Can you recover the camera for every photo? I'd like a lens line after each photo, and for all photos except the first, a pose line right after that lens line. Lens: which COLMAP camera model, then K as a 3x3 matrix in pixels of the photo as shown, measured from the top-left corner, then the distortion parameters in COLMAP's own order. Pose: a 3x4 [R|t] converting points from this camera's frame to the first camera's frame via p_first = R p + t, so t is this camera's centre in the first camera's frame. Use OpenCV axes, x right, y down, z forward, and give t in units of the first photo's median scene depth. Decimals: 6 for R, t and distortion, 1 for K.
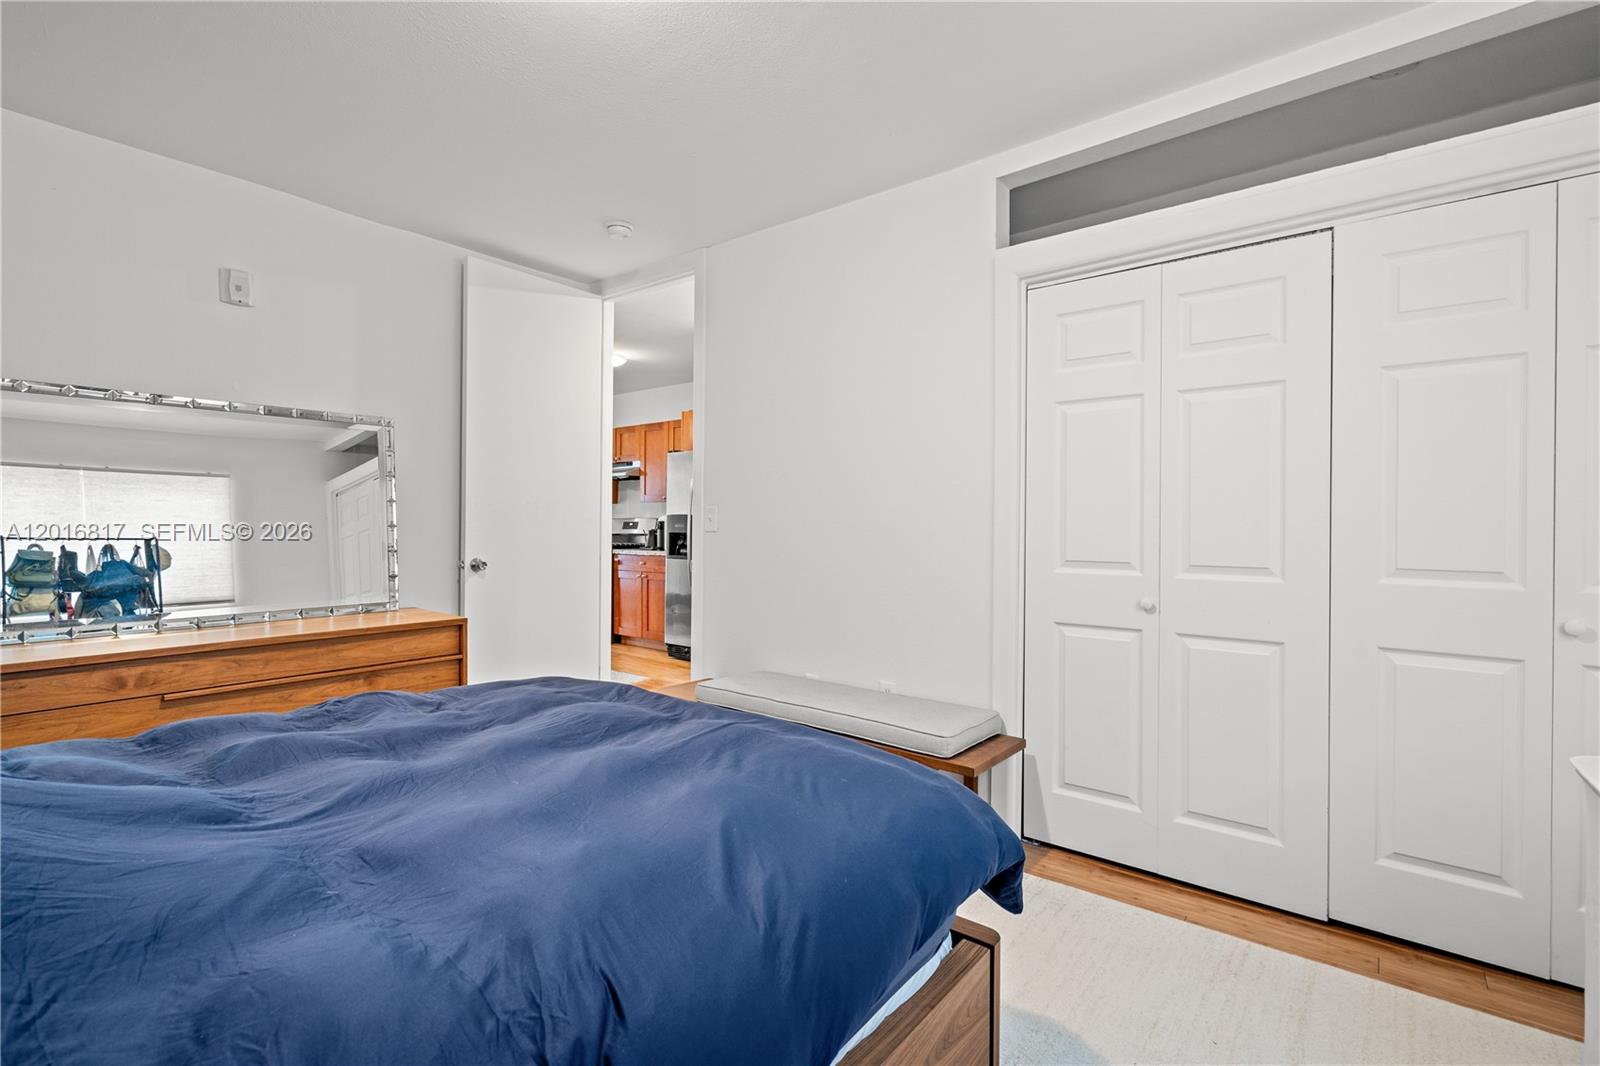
lens RADIAL K [[729.8, 0, 791.1], [0, 729.8, 528.1], [0, 0, 1]] dist [-0.001423, 0.000341]
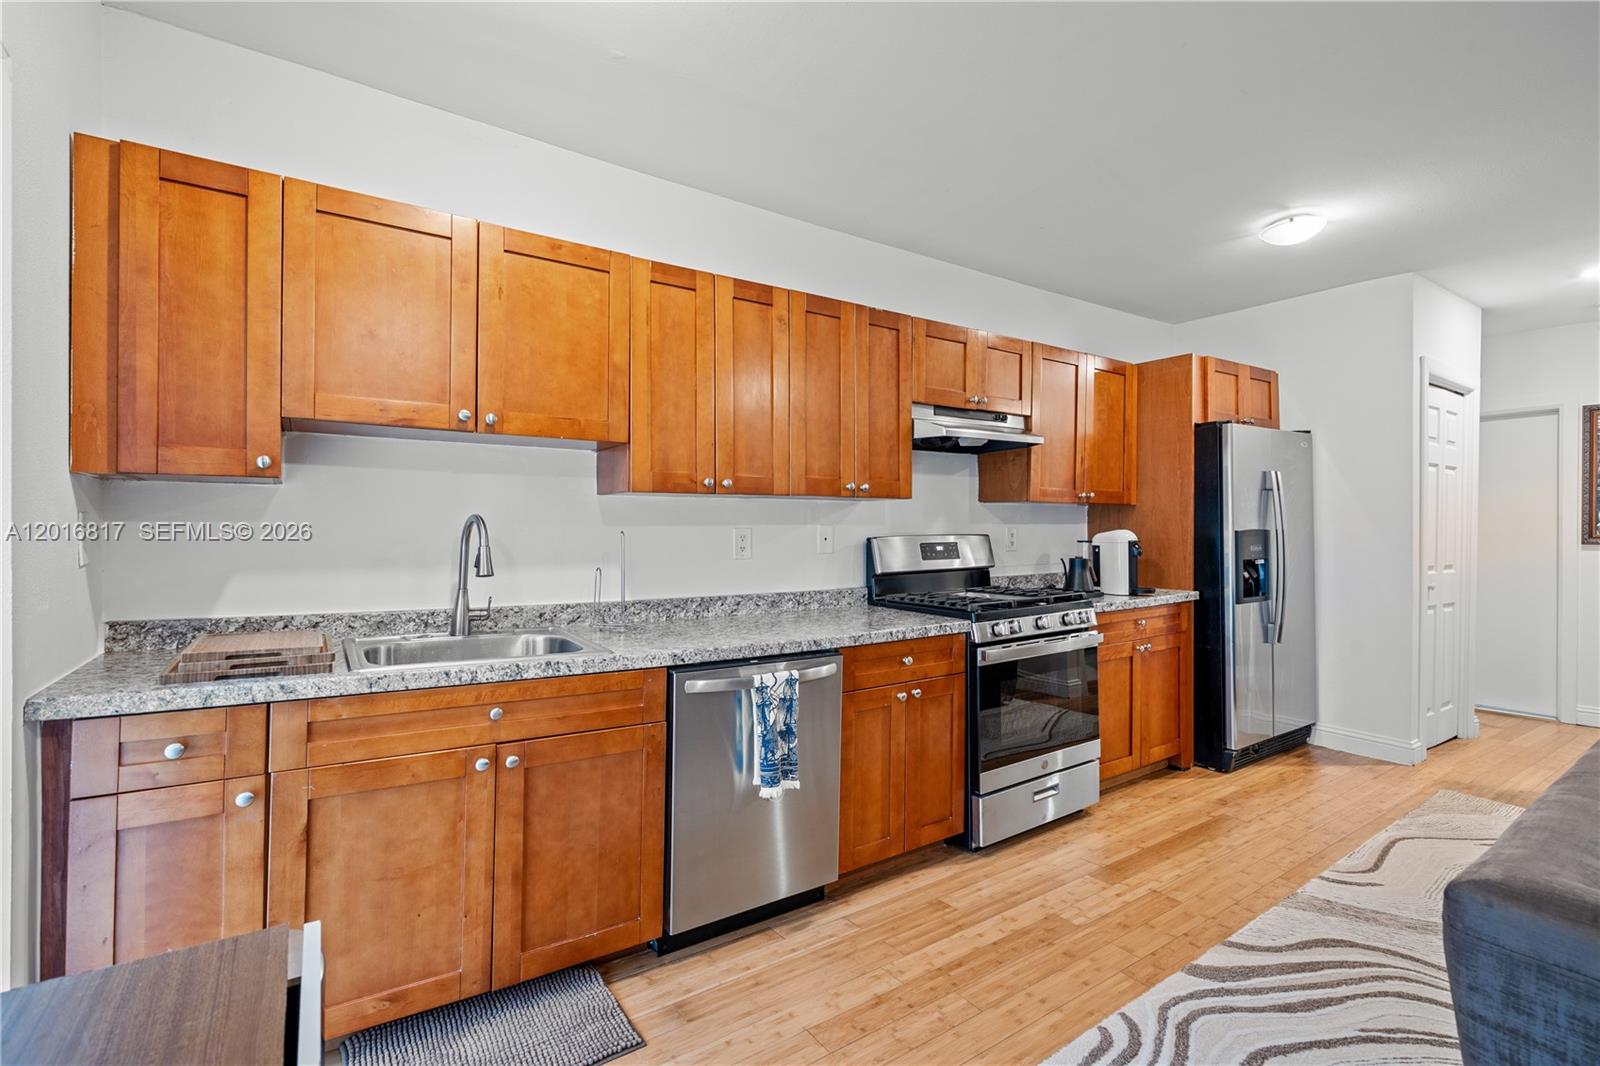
lens RADIAL K [[729.8, 0, 798.8], [0, 729.8, 524.1], [0, 0, 1]] dist [-0.001423, 0.000341]
pose [[0.278313, -0.007000, 0.960465, -0.759739], [0.006898, 0.999962, 0.005289, -0.026011], [-0.960466, 0.005154, 0.278351, 1.078085]]
